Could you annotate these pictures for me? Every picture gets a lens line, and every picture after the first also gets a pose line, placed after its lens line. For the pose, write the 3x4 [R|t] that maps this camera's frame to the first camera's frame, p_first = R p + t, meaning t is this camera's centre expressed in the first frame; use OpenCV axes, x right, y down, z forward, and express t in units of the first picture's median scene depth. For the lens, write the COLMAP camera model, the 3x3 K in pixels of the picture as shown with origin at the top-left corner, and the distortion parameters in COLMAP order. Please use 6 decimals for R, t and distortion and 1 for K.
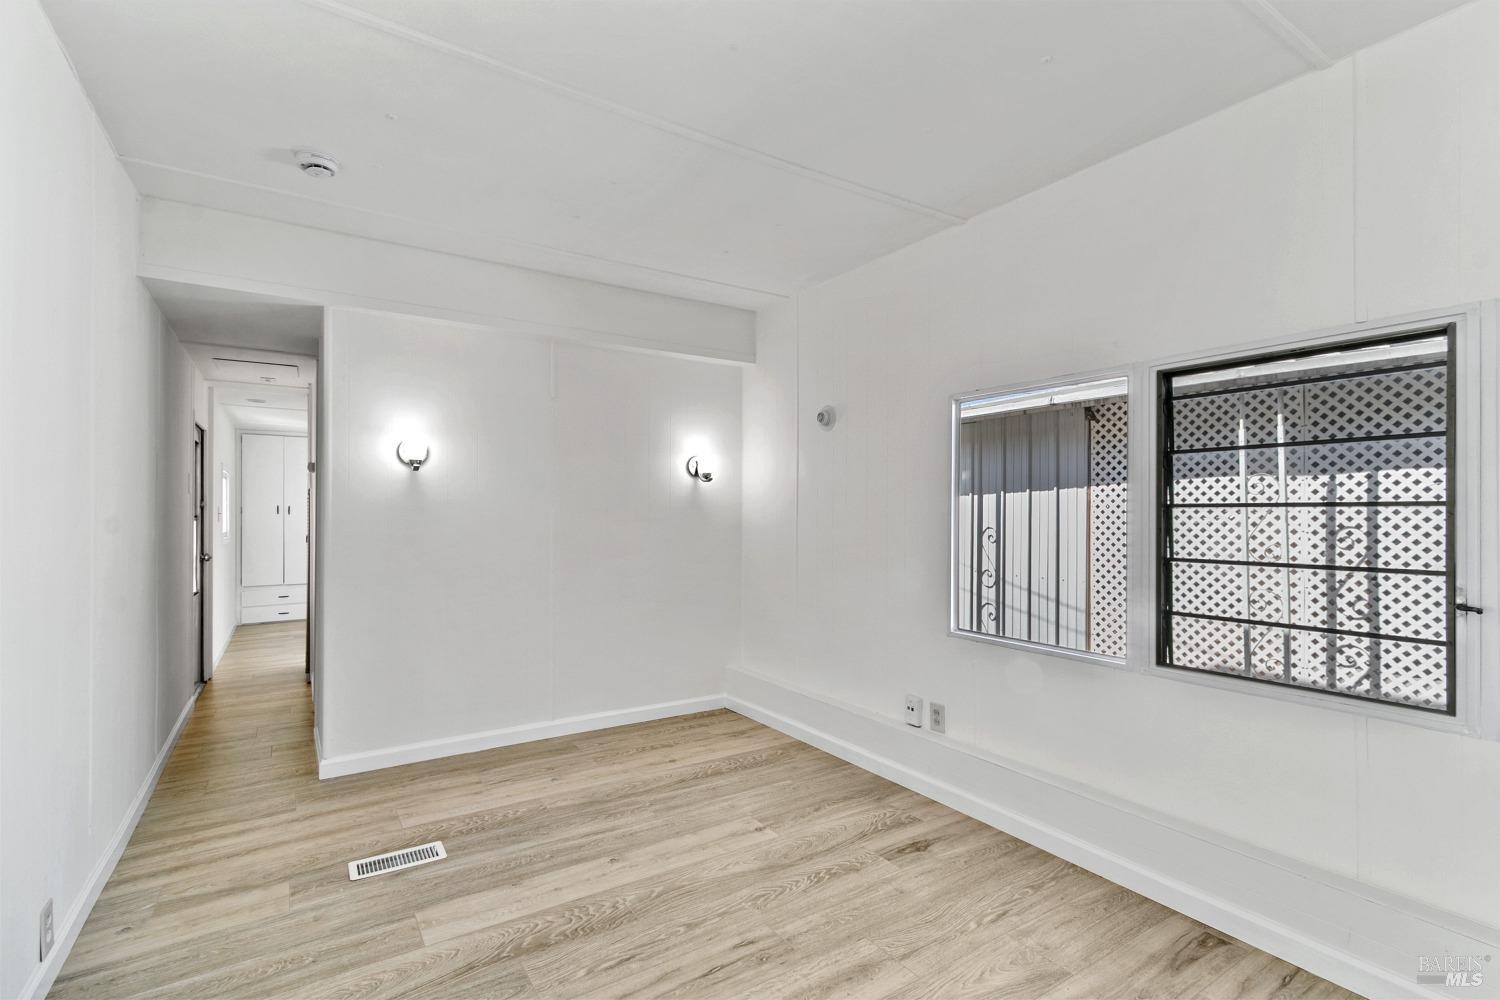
lens RADIAL K [[690.5, 0, 739.7], [0, 690.5, 509.0], [0, 0, 1]] dist [0.005255, -0.001746]
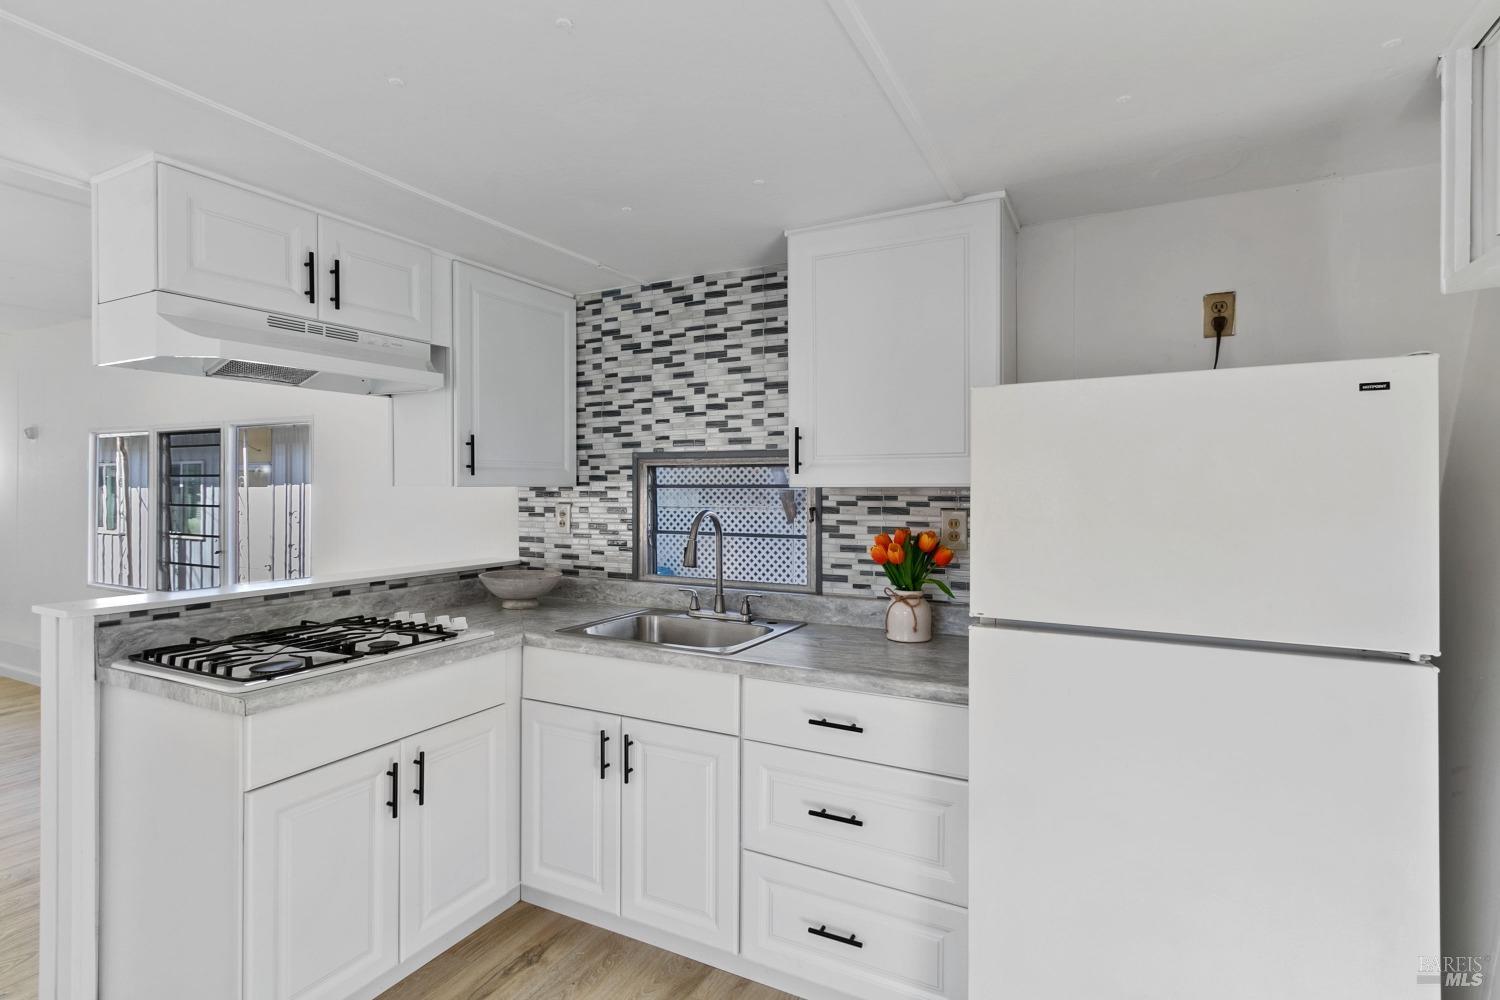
lens RADIAL K [[774.5, 0, 748.5], [0, 774.5, 491.7], [0, 0, 1]] dist [-0.000464, 0.000036]
pose [[0.876973, 0.004328, 0.480520, 0.763880], [-0.009935, 0.999909, 0.009125, -0.055691], [-0.480437, -0.012776, 0.876936, -1.214822]]
